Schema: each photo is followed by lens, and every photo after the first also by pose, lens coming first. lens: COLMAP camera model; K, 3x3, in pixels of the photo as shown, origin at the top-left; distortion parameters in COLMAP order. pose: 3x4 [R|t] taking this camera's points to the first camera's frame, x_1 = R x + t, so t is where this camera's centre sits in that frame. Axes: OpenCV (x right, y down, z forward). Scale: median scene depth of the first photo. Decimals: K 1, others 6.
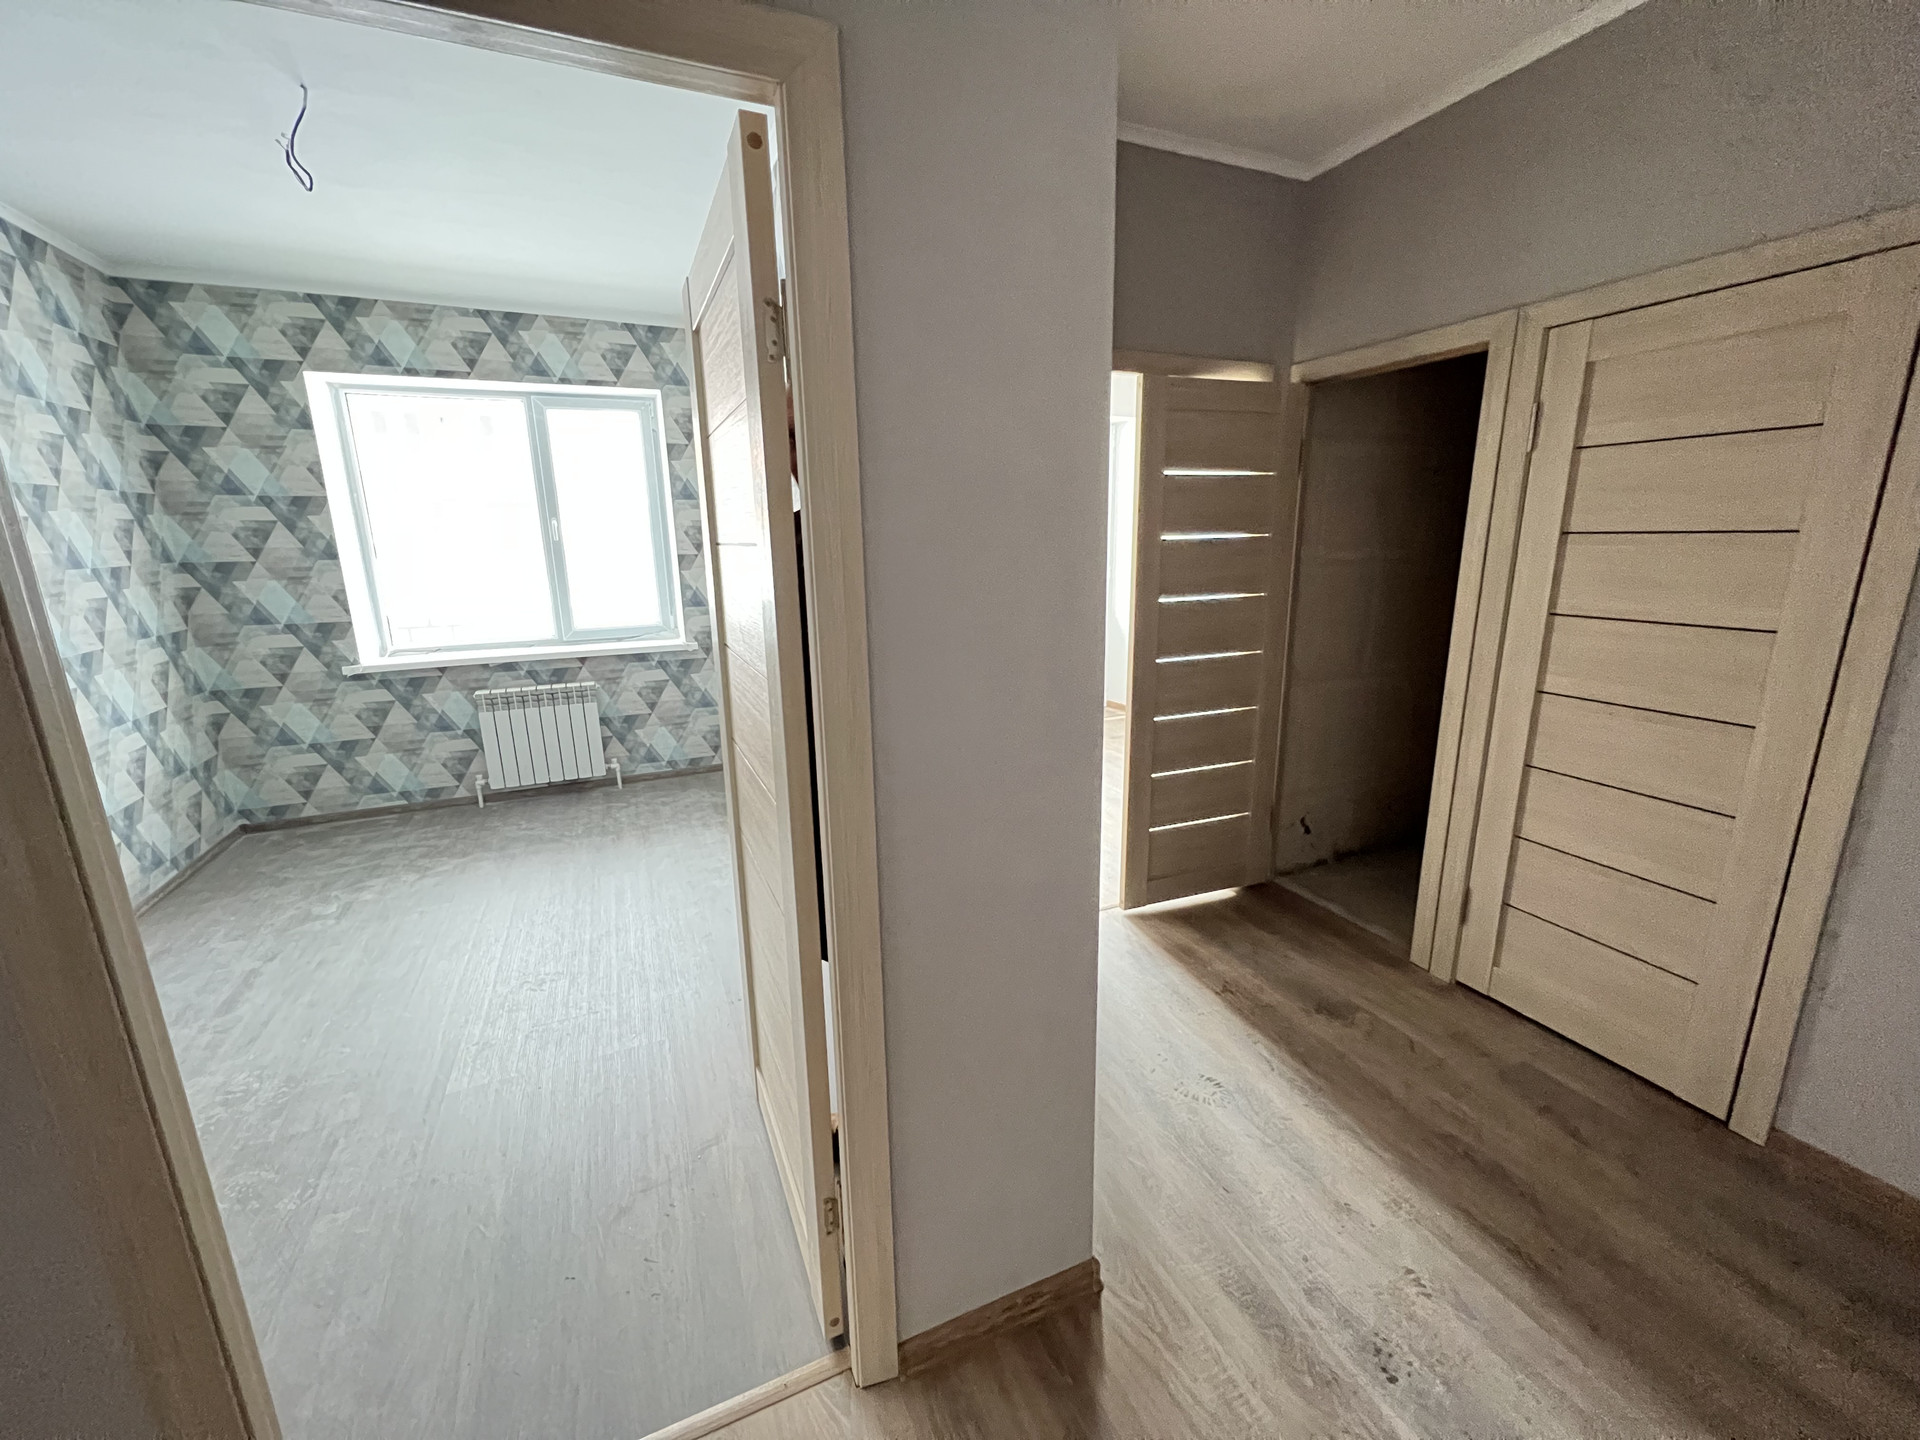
lens RADIAL K [[760.6, 0, 960.0], [0, 760.6, 714.8], [0, 0, 1]] dist [-0.001736, 0.000005]
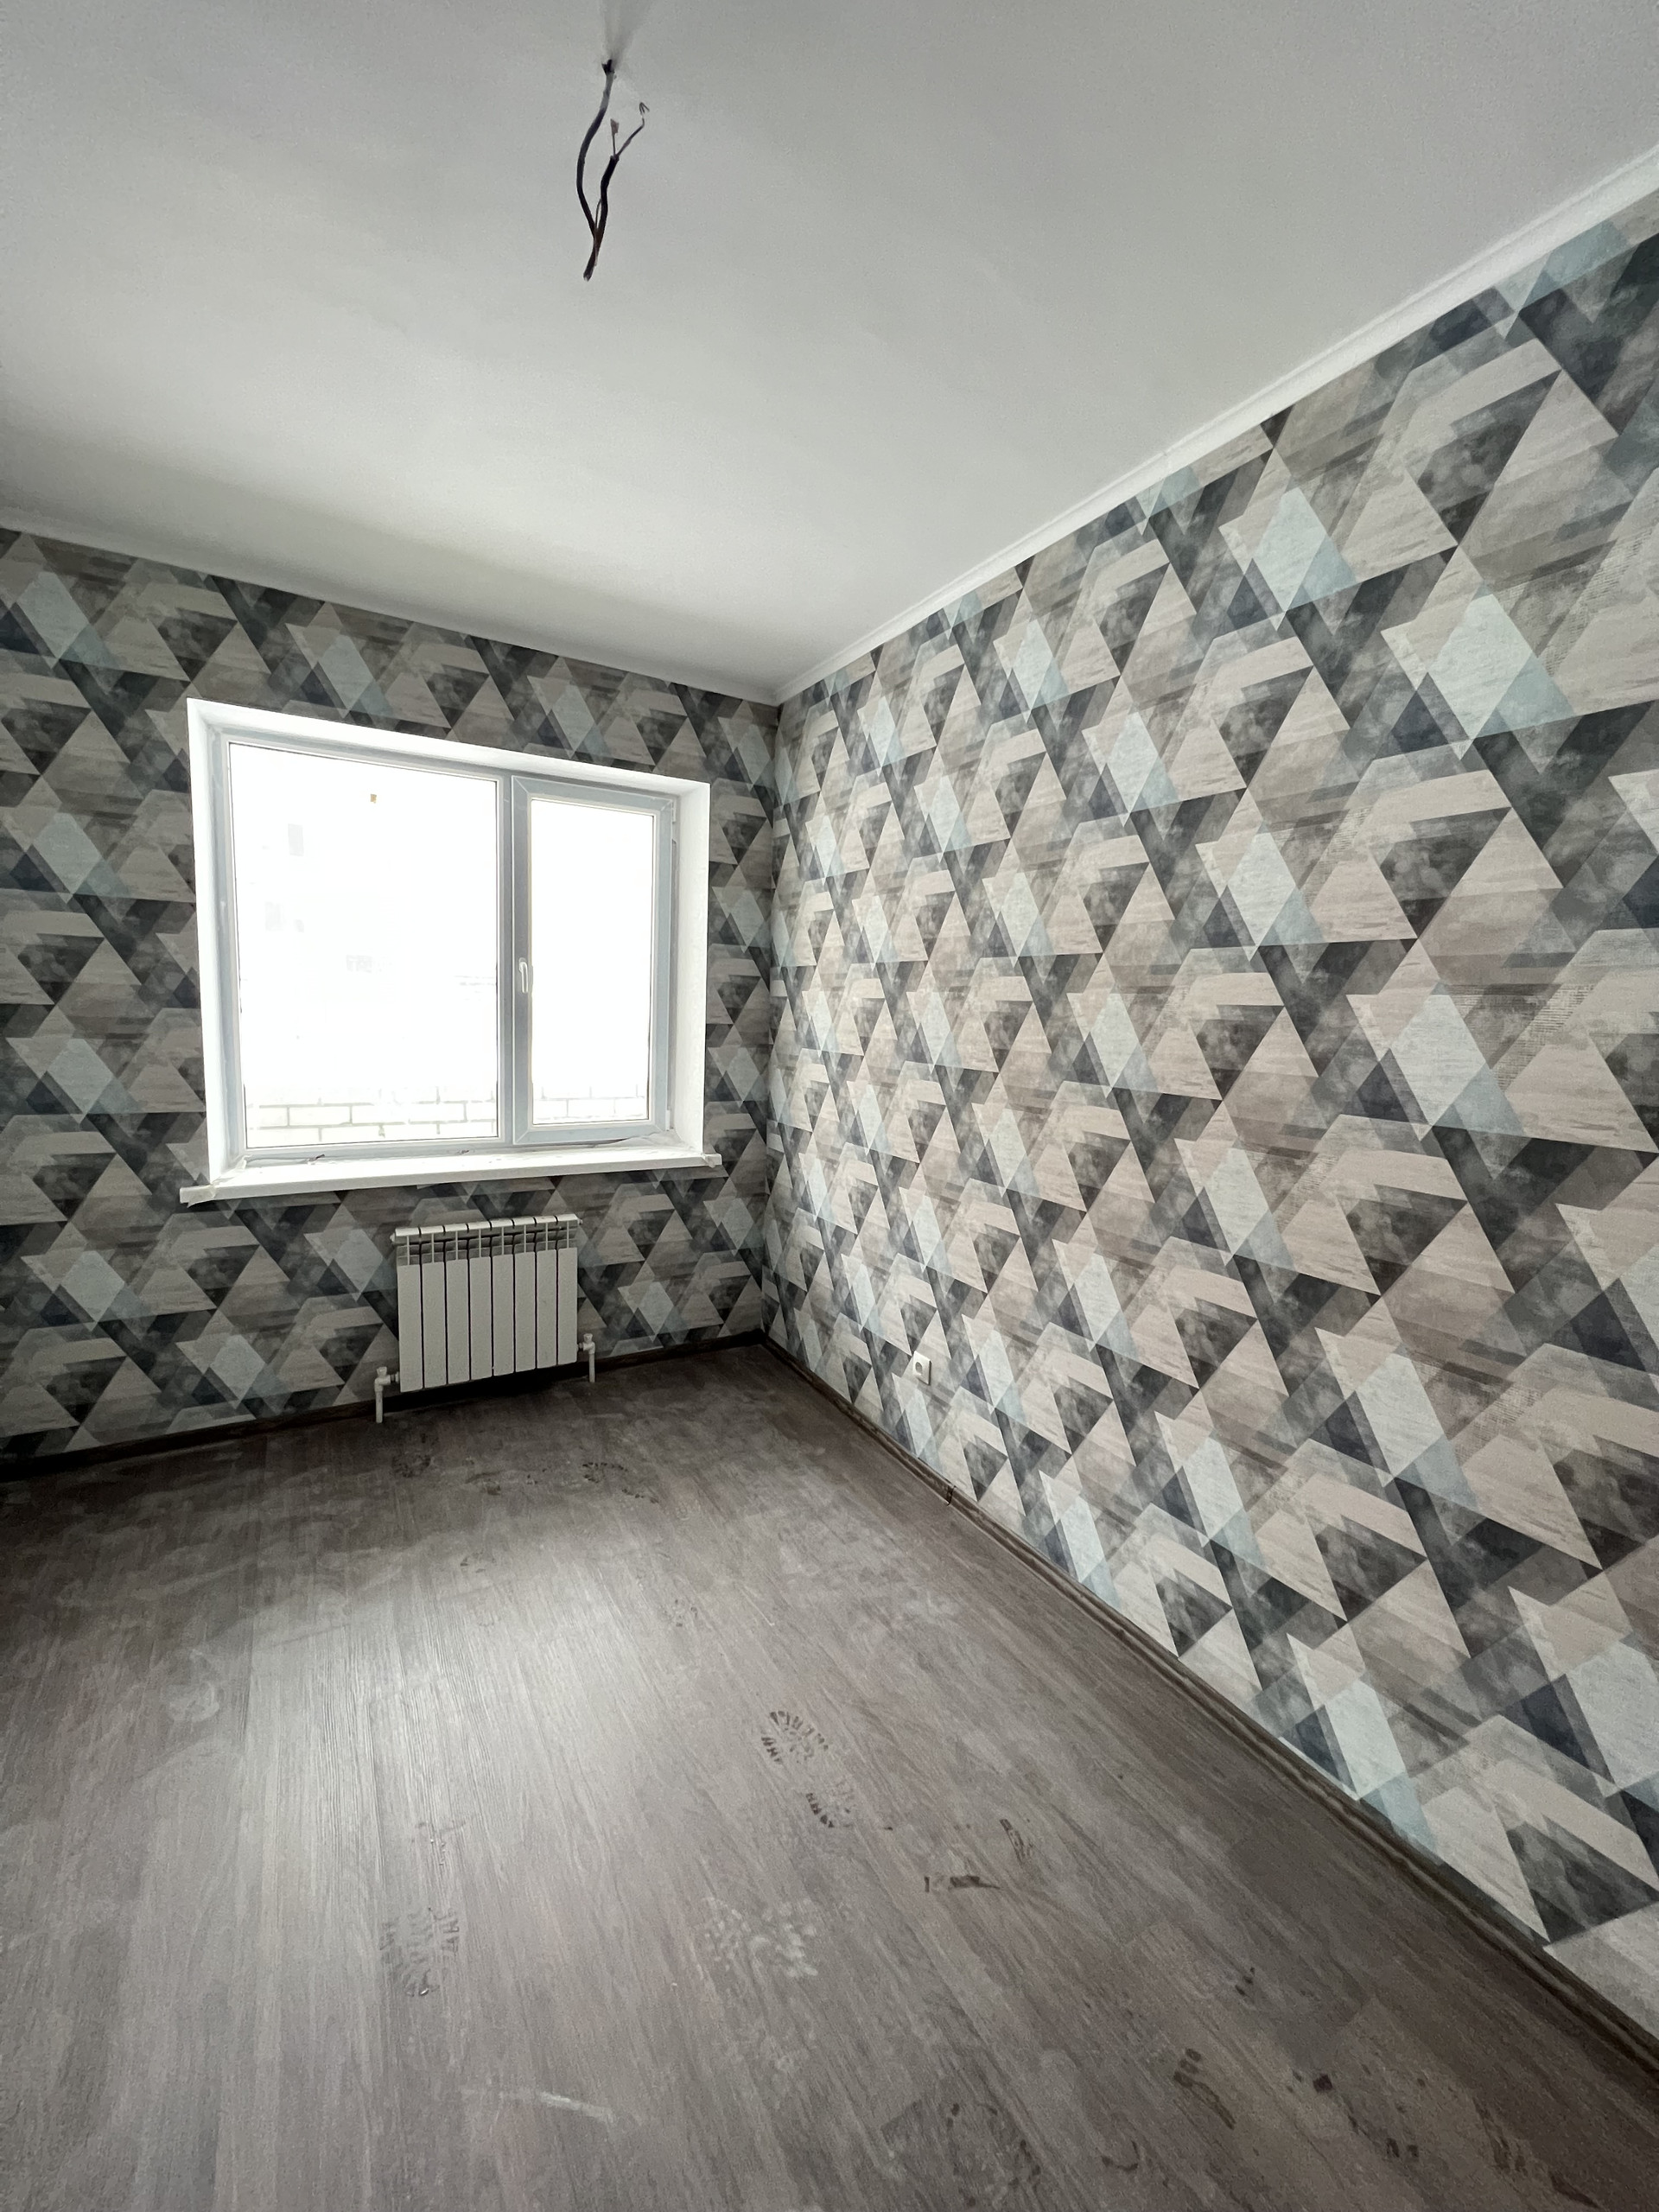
lens RADIAL K [[876.2, 0, 831.6], [0, 876.2, 1106.0], [0, 0, 1]] dist [-0.001736, 0.000005]
pose [[0.991598, 0.039899, 0.123052, -0.388370], [-0.026909, 0.994058, -0.105476, -0.066475], [-0.126530, 0.101278, 0.986779, 0.258725]]
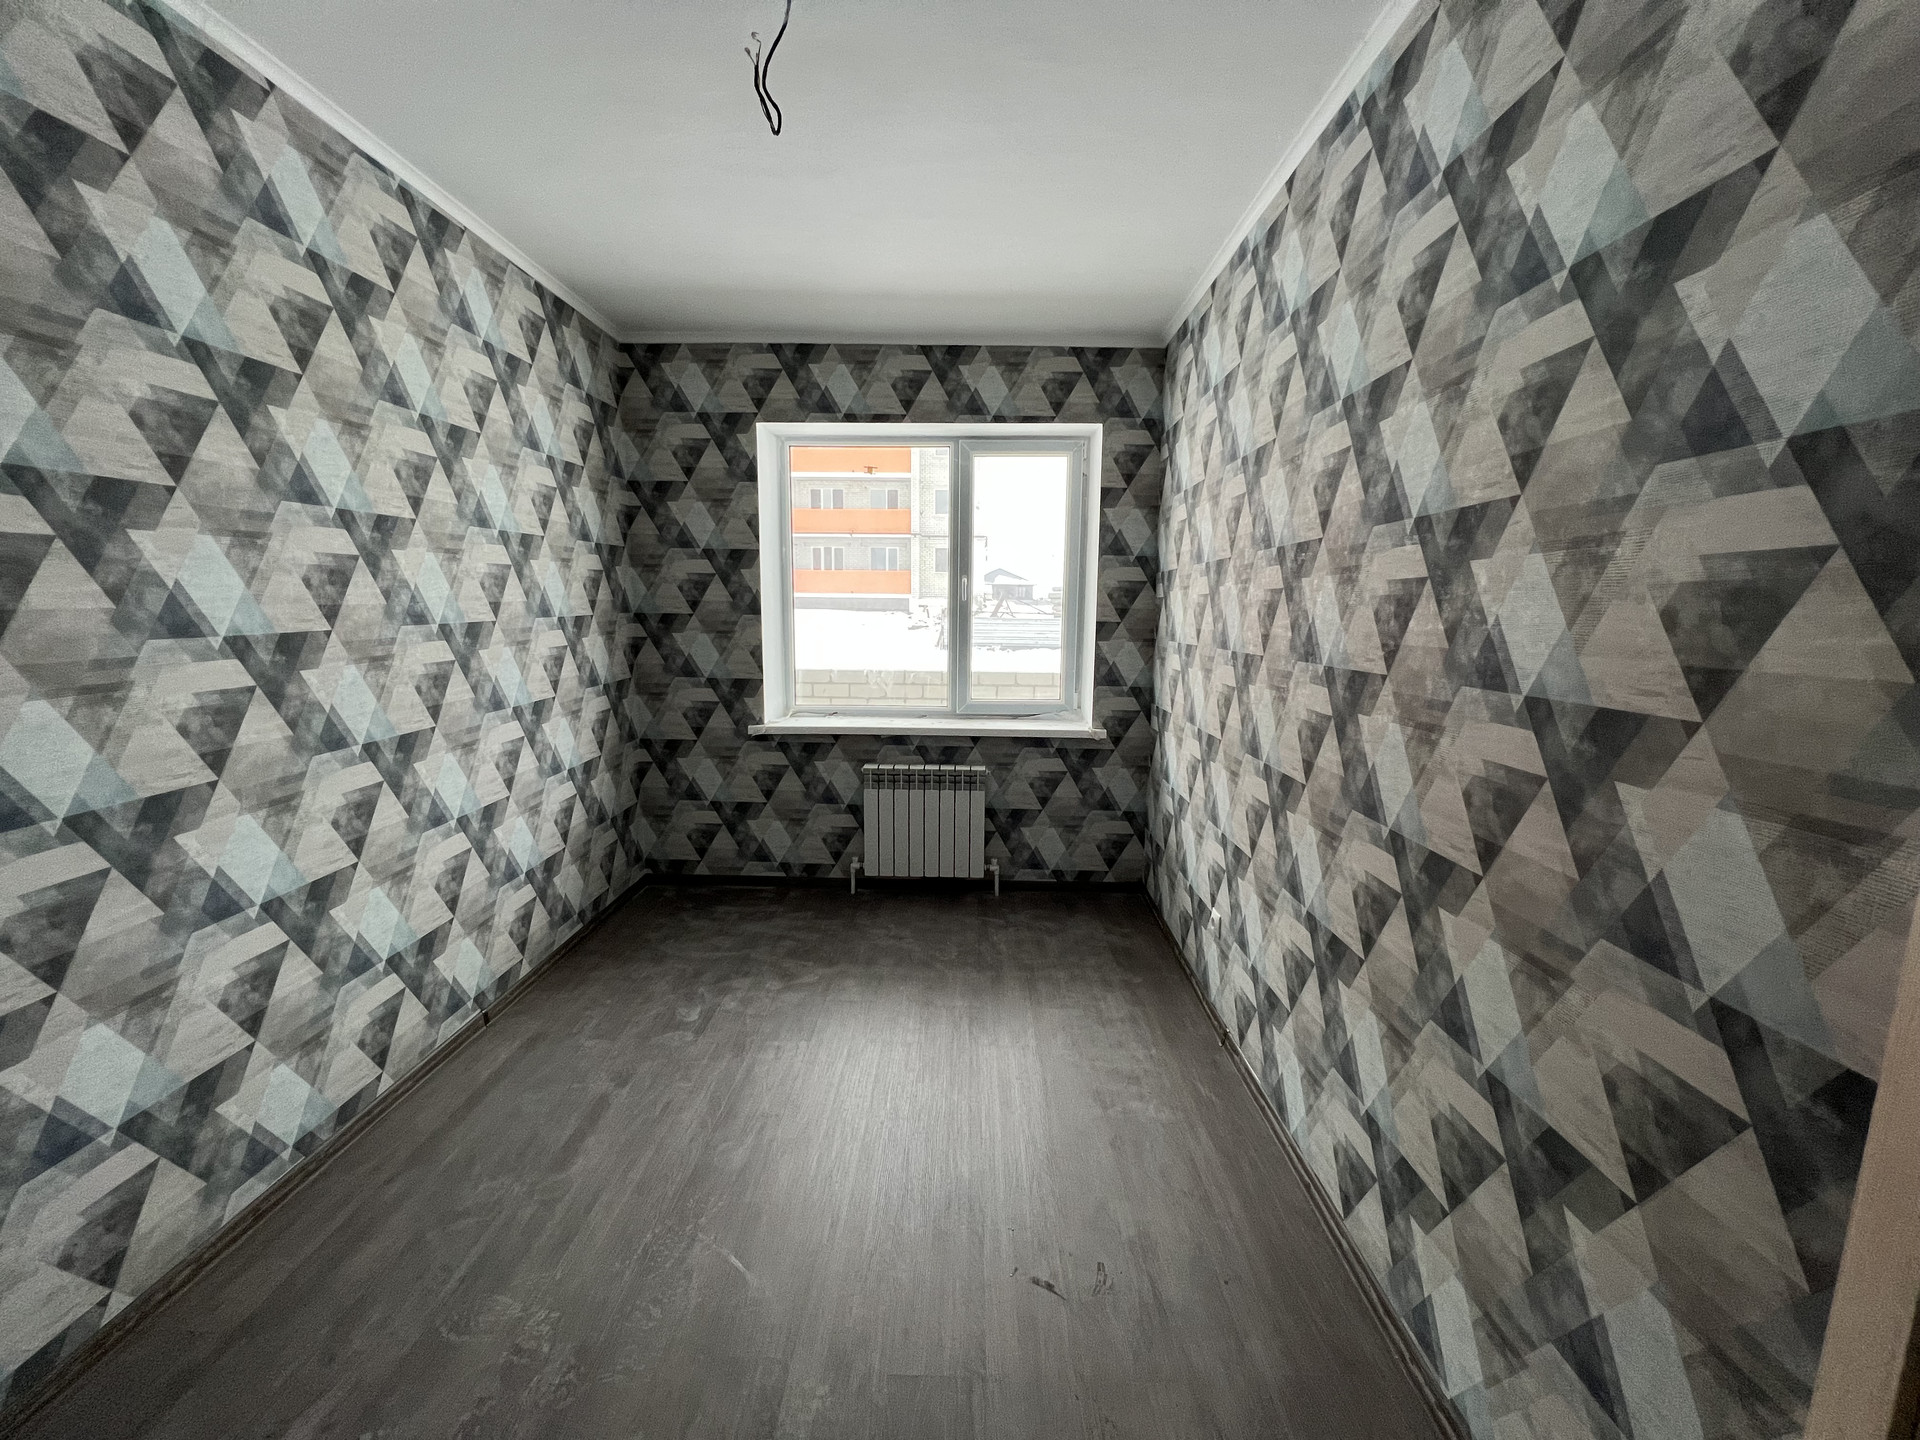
lens RADIAL K [[760.6, 0, 961.3], [0, 760.6, 714.3], [0, 0, 1]] dist [-0.001736, 0.000005]
pose [[0.905492, 0.086837, -0.415383, -0.171551], [-0.120867, 0.991071, -0.056290, -0.053780], [0.406786, 0.101176, 0.907903, 0.234012]]
